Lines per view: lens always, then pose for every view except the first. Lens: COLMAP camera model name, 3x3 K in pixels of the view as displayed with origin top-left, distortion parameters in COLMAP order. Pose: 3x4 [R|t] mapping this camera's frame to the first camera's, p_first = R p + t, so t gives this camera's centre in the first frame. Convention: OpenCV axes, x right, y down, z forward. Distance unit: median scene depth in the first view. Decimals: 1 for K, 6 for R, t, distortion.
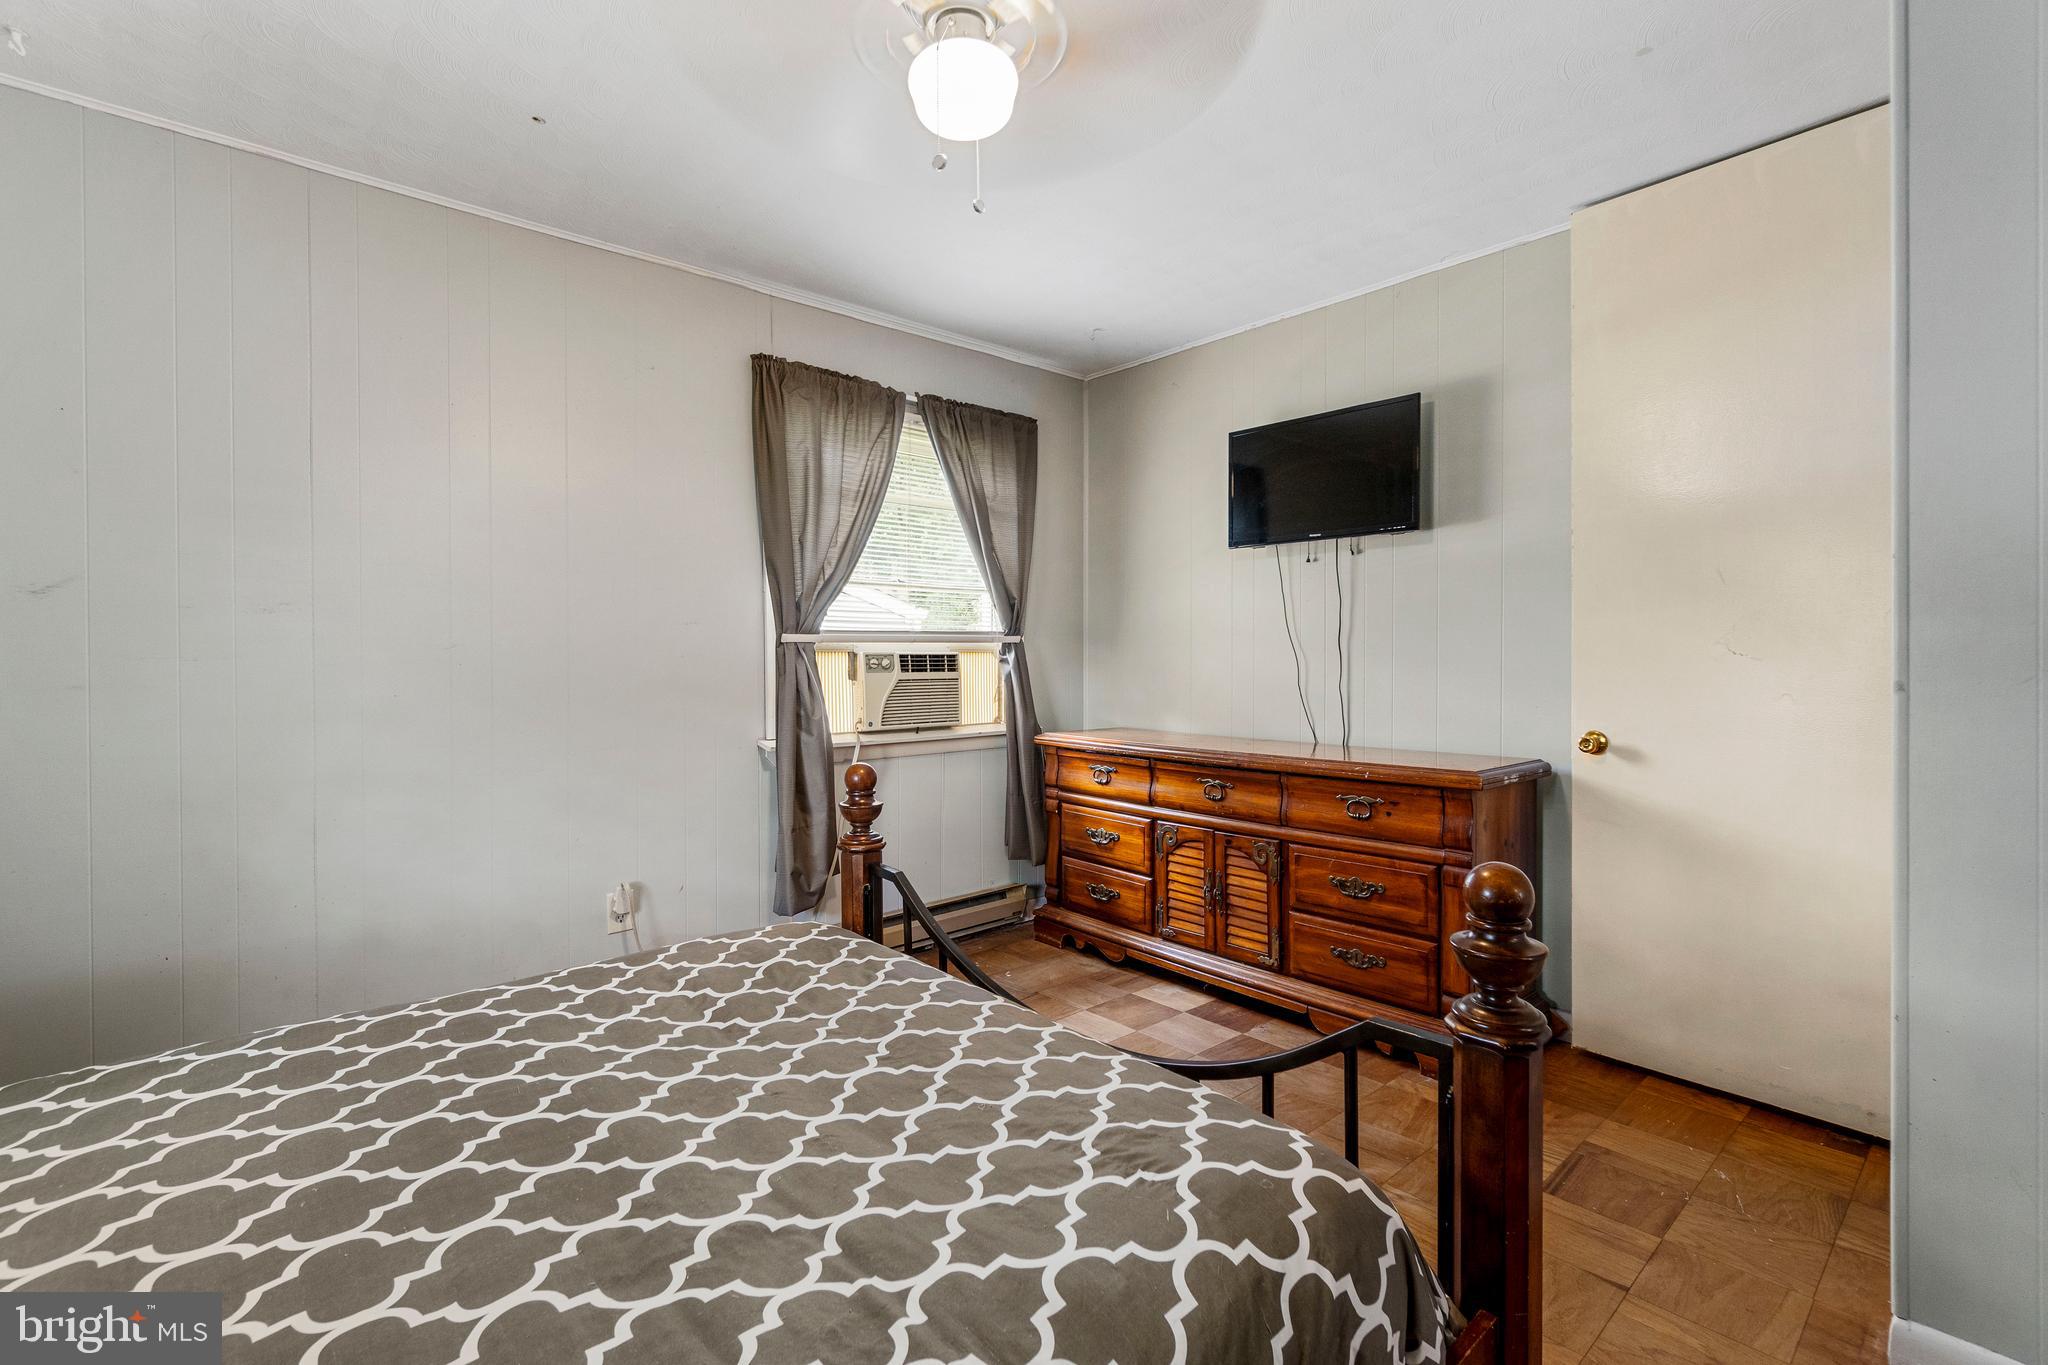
lens RADIAL K [[907.6, 0, 1042.8], [0, 907.6, 676.2], [0, 0, 1]] dist [-0.000479, 0.000823]
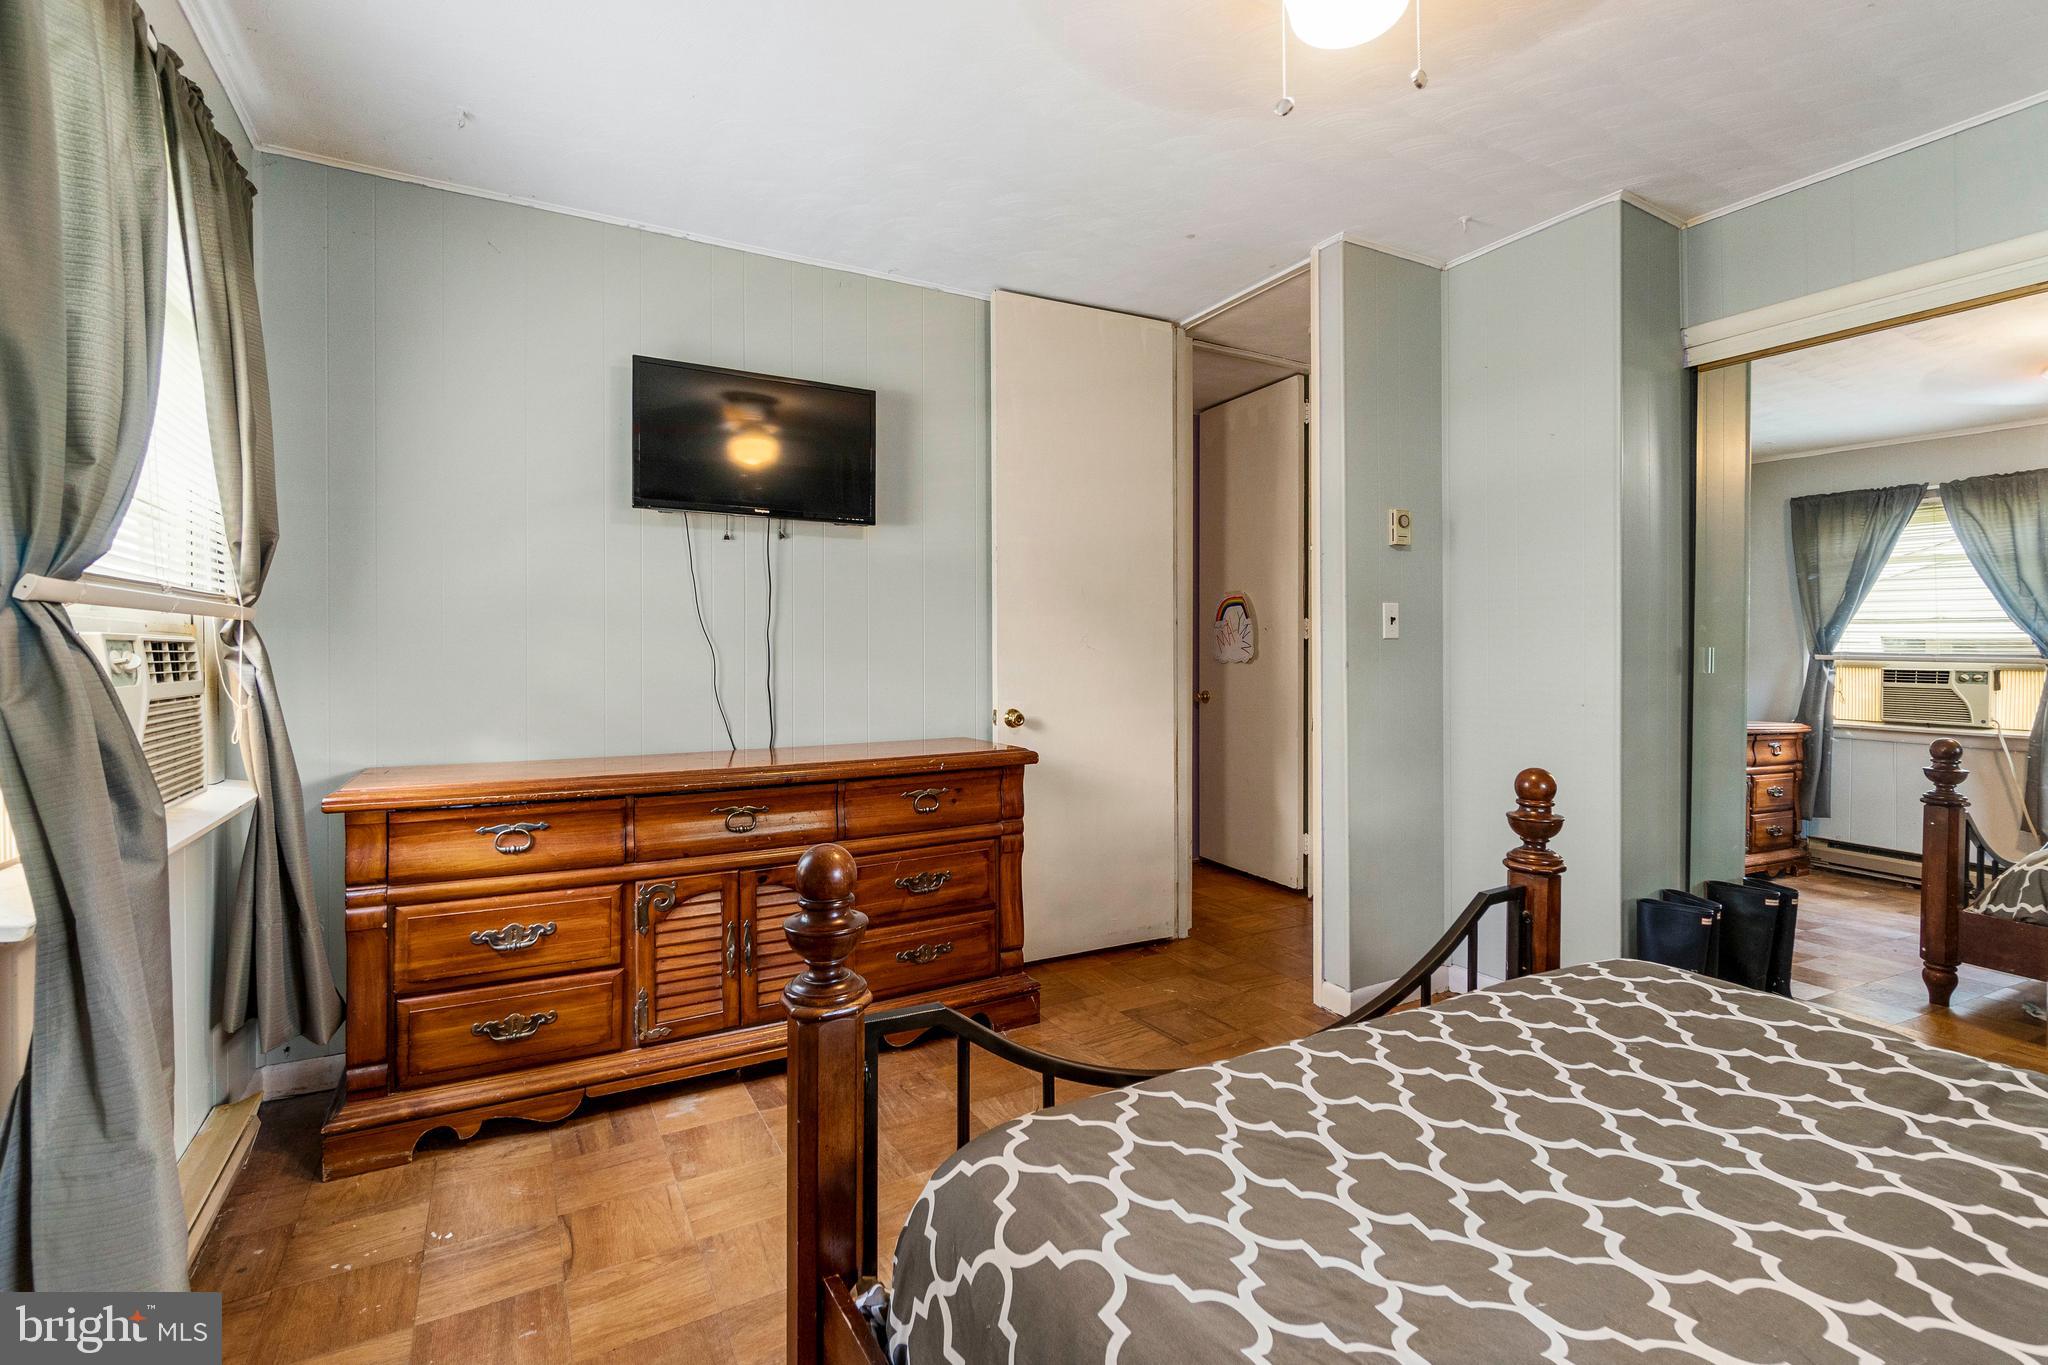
lens RADIAL K [[907.6, 0, 1037.3], [0, 907.6, 665.7], [0, 0, 1]] dist [-0.000479, 0.000823]
pose [[0.235460, -0.013595, 0.971789, -0.495822], [0.022377, 0.999713, 0.008563, -0.007909], [-0.971626, 0.019729, 0.235696, 0.544137]]
